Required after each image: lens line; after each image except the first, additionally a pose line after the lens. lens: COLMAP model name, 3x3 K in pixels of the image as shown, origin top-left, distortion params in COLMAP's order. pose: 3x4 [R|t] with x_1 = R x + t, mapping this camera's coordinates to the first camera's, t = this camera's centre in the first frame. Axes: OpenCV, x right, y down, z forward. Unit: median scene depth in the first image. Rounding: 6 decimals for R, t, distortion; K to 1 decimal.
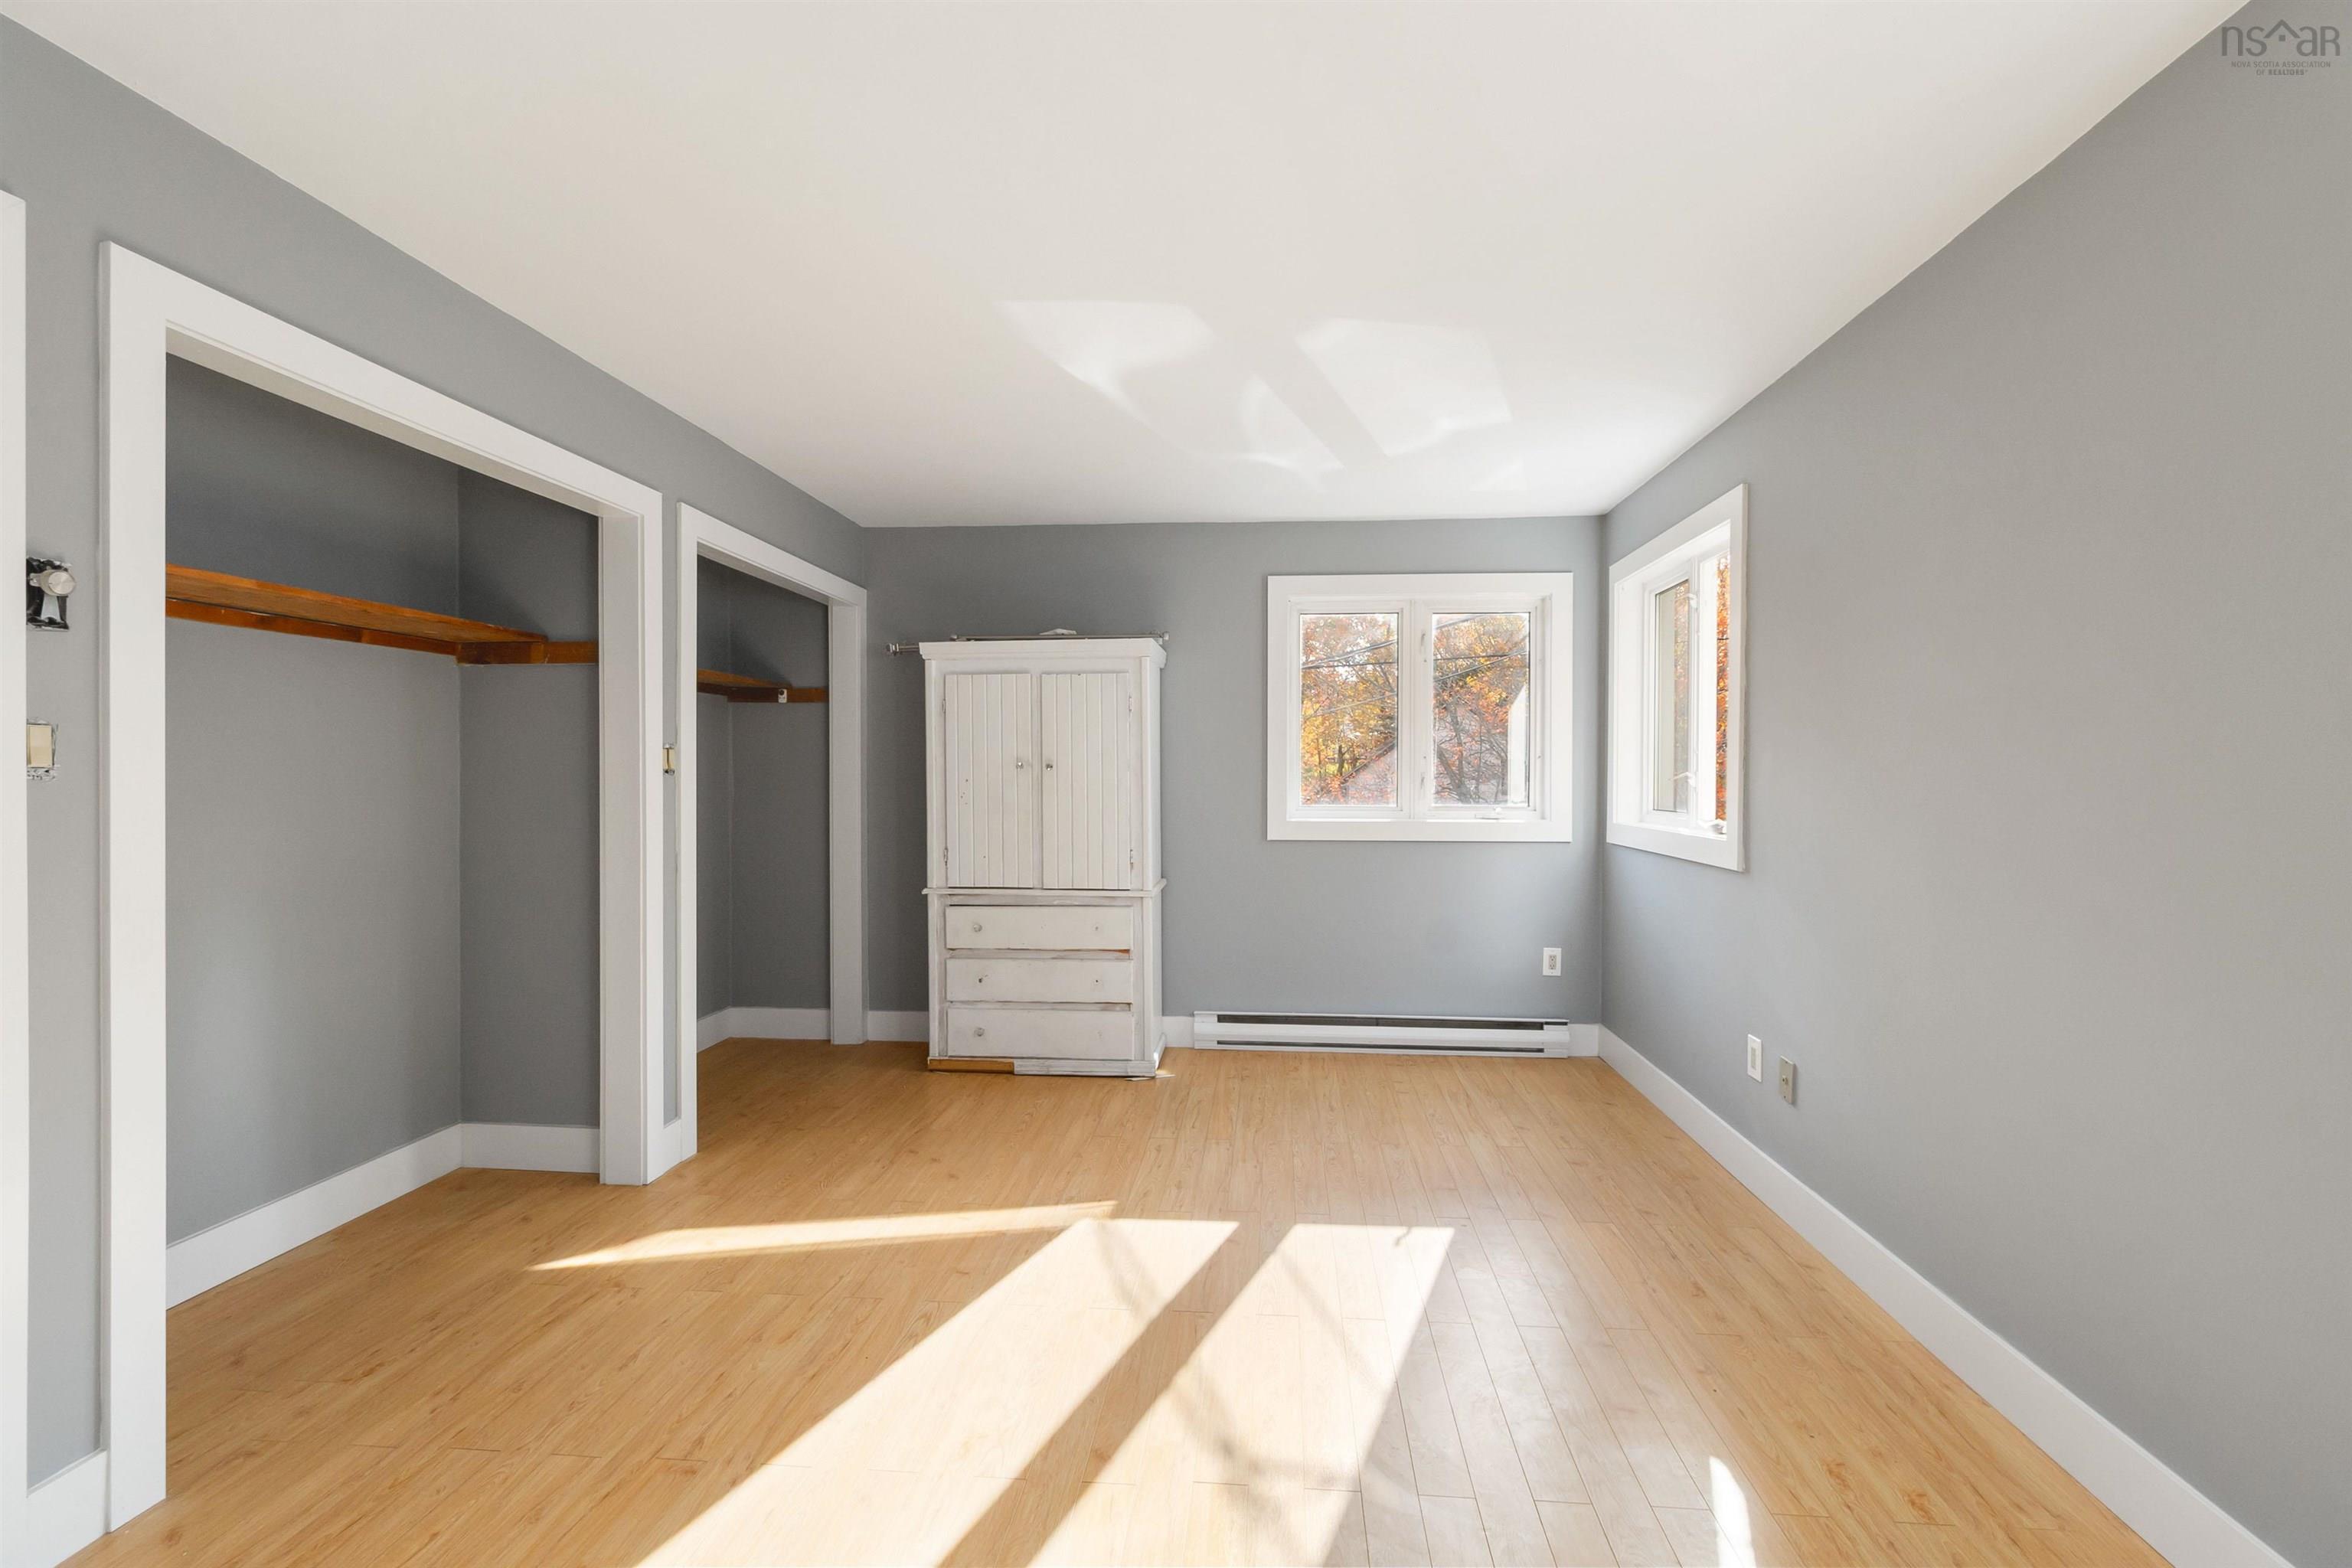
lens RADIAL K [[1031.4, 0, 1182.9], [0, 1031.4, 770.5], [0, 0, 1]] dist [-0.000006, 0.000207]
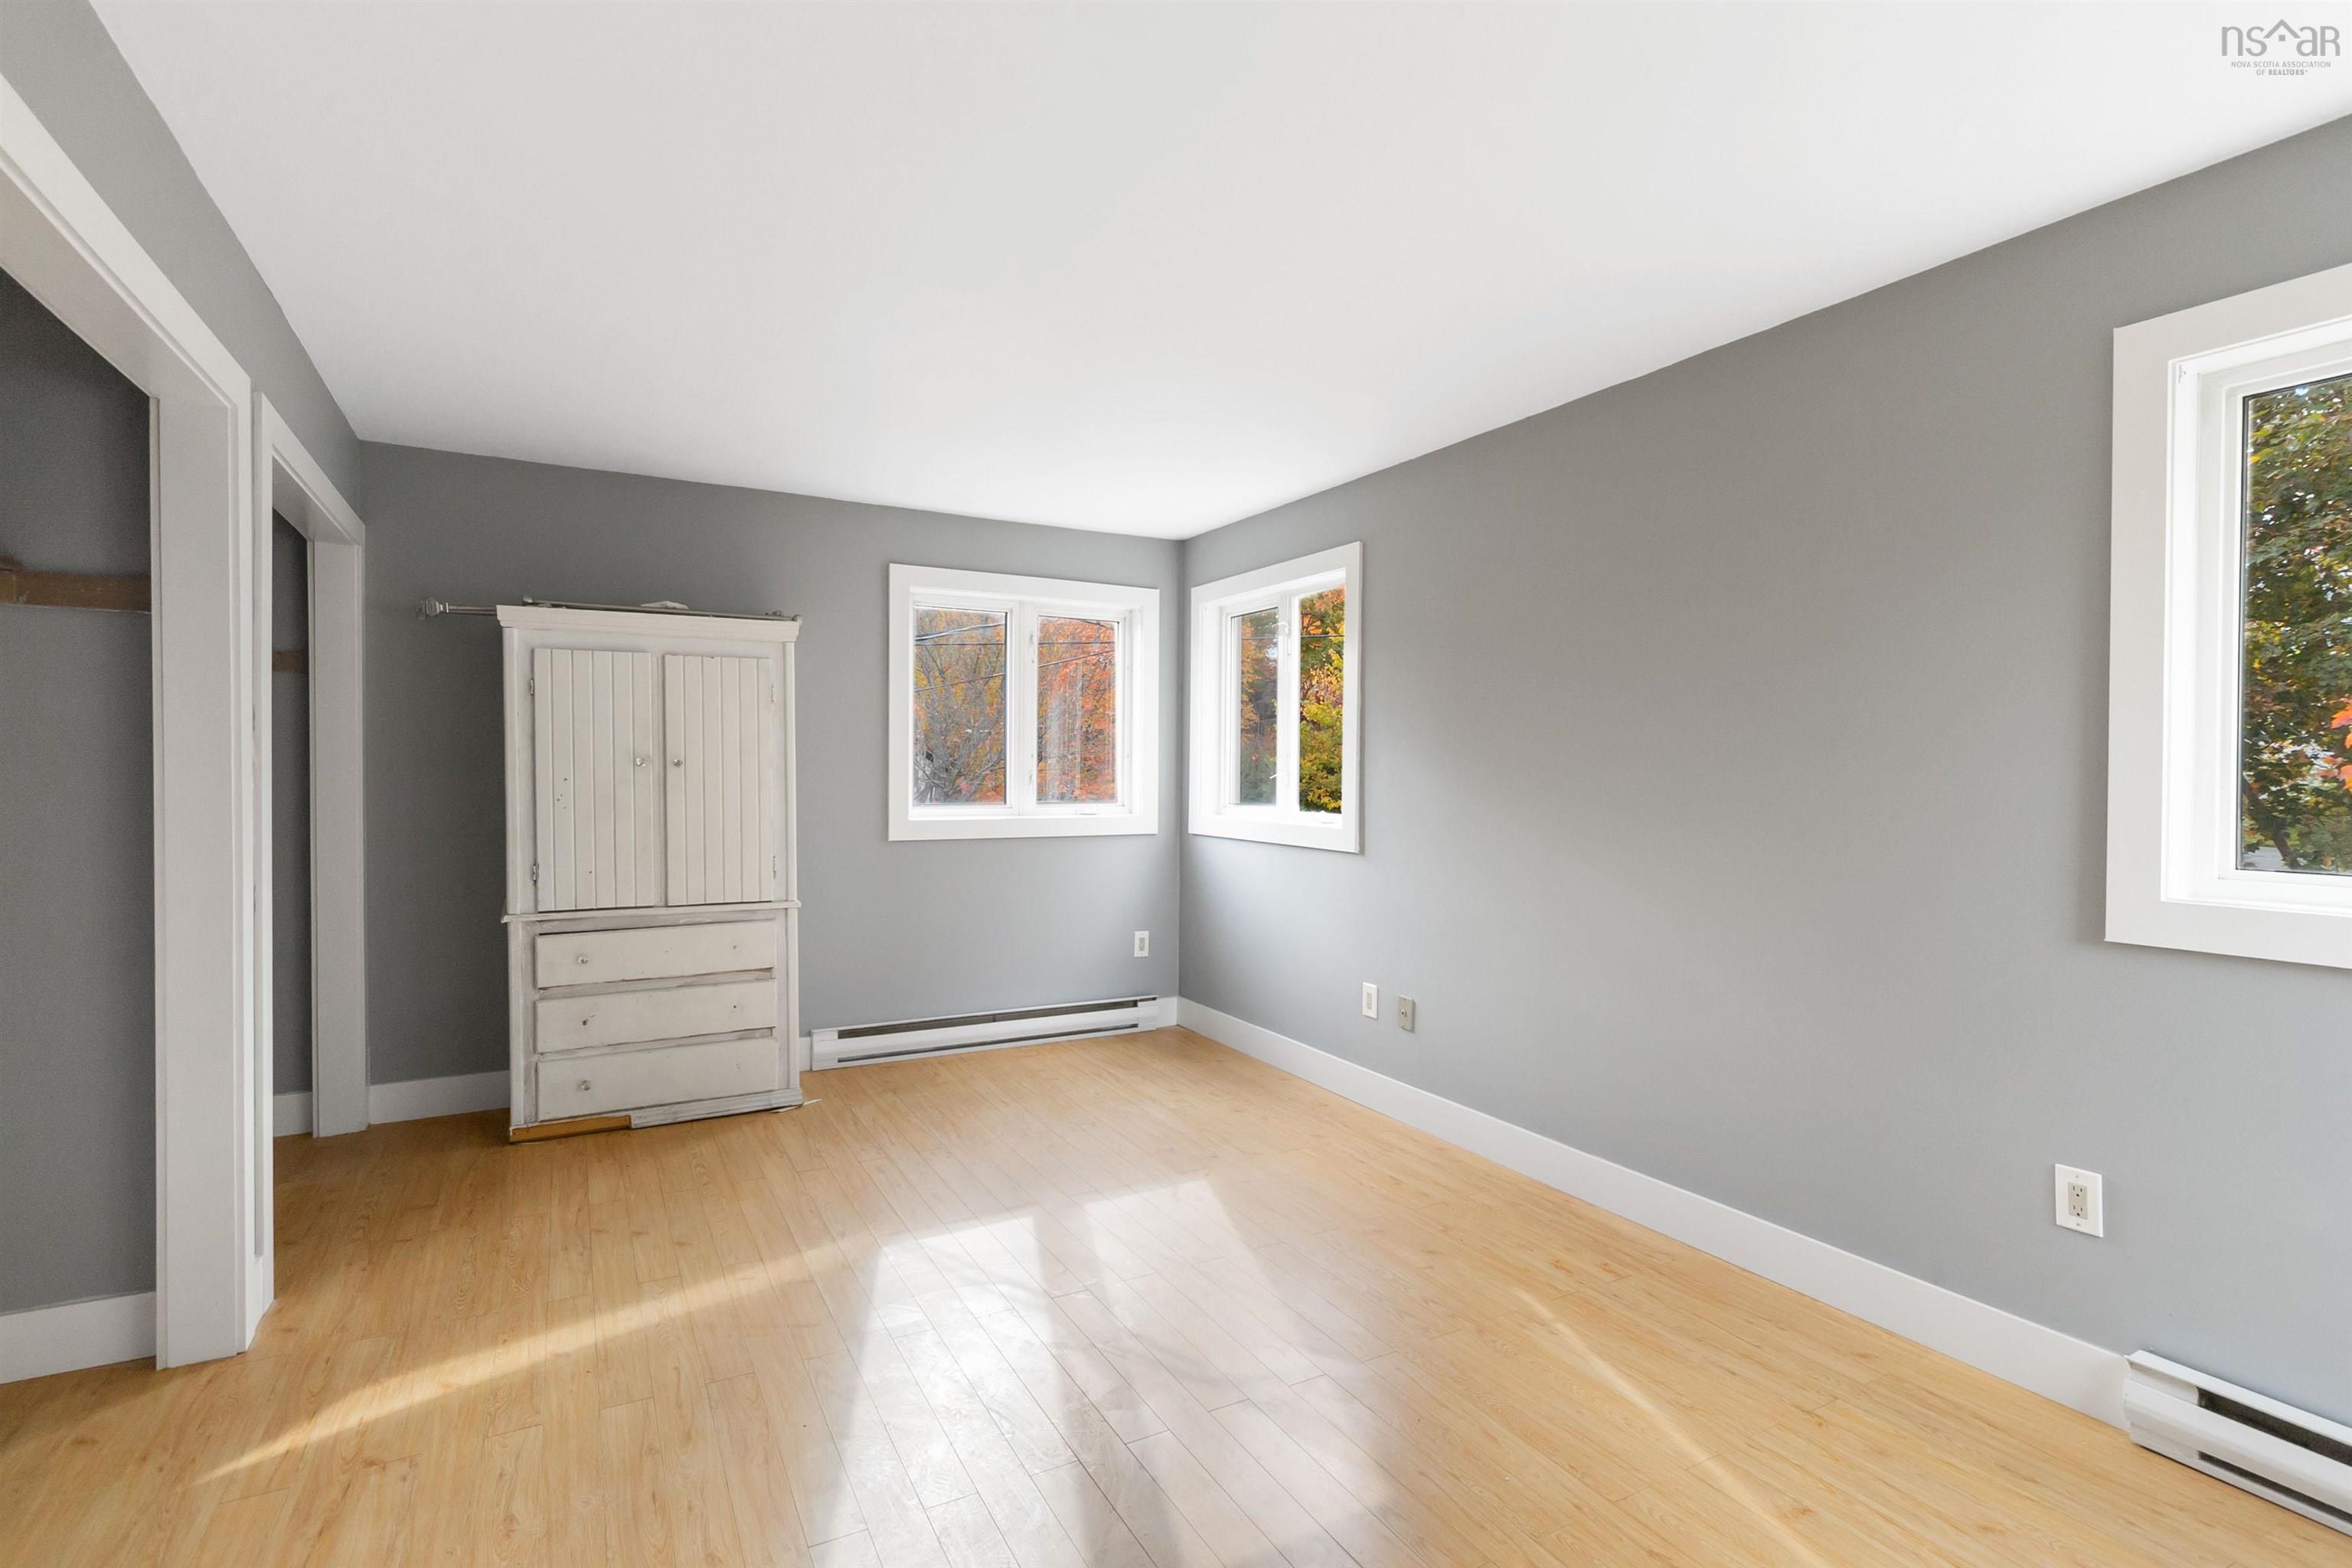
lens RADIAL K [[1087.6, 0, 1179.3], [0, 1087.6, 770.7], [0, 0, 1]] dist [-0.001137, 0.000541]
pose [[0.835201, 0.003085, 0.549936, -0.276680], [-0.006523, 0.999969, 0.004297, -0.004170], [-0.549906, -0.007176, 0.835196, 0.016602]]
